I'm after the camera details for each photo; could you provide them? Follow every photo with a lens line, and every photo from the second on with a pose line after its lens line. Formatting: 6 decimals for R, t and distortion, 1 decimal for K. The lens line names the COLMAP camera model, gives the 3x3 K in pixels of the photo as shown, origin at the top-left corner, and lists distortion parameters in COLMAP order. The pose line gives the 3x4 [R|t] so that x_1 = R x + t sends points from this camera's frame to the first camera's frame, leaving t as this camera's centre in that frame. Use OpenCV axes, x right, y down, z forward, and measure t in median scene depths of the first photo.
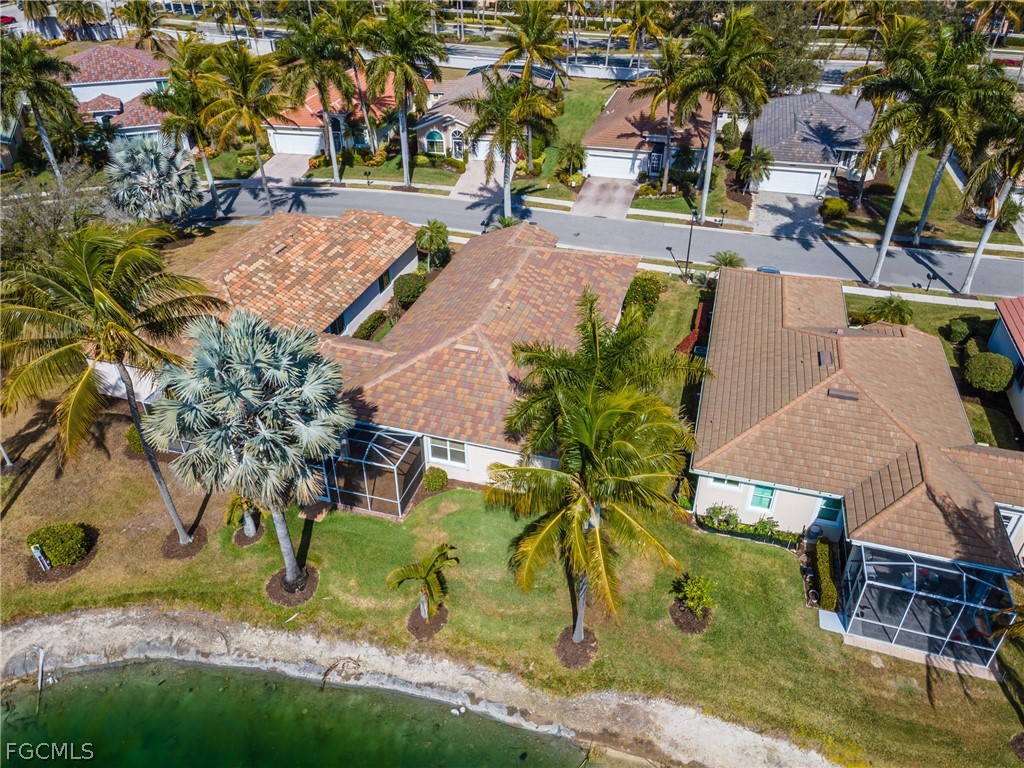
lens RADIAL K [[754.5, 0, 512.0], [0, 754.5, 384.0], [0, 0, 1]] dist [0.046458, -0.003193]
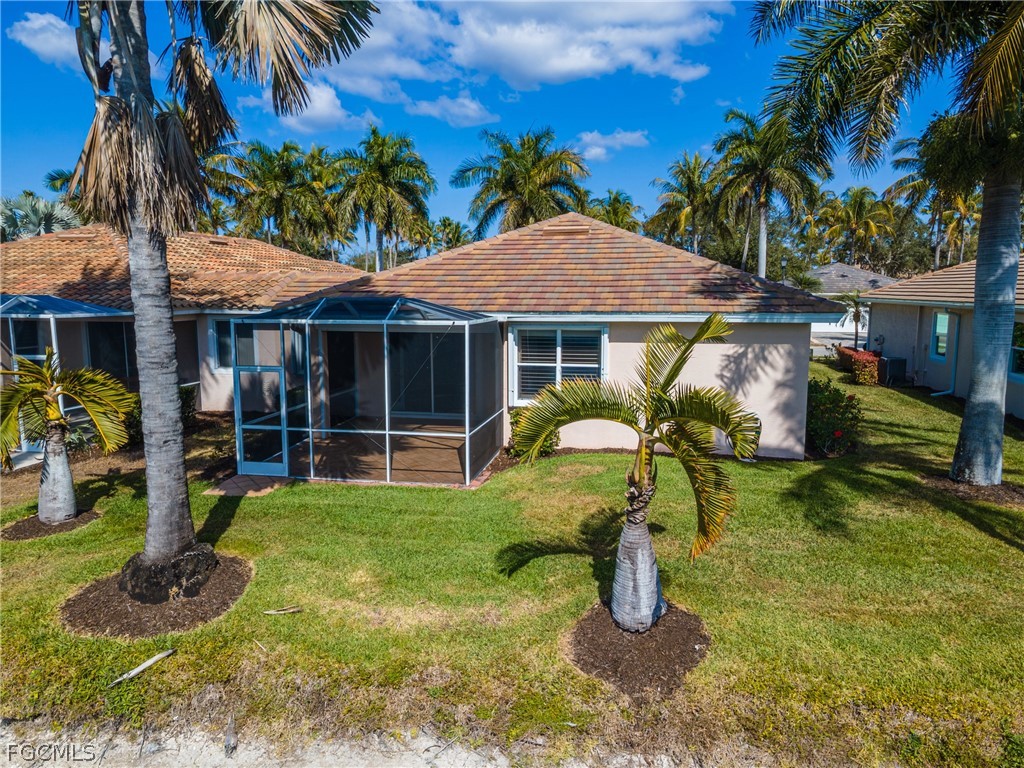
lens RADIAL K [[754.5, 0, 512.0], [0, 754.5, 384.0], [0, 0, 1]] dist [0.046458, -0.003193]
pose [[0.995335, -0.017022, 0.094971, -0.183230], [0.057817, 0.893238, -0.445851, 0.348007], [-0.077242, 0.449262, 0.890055, 0.705399]]
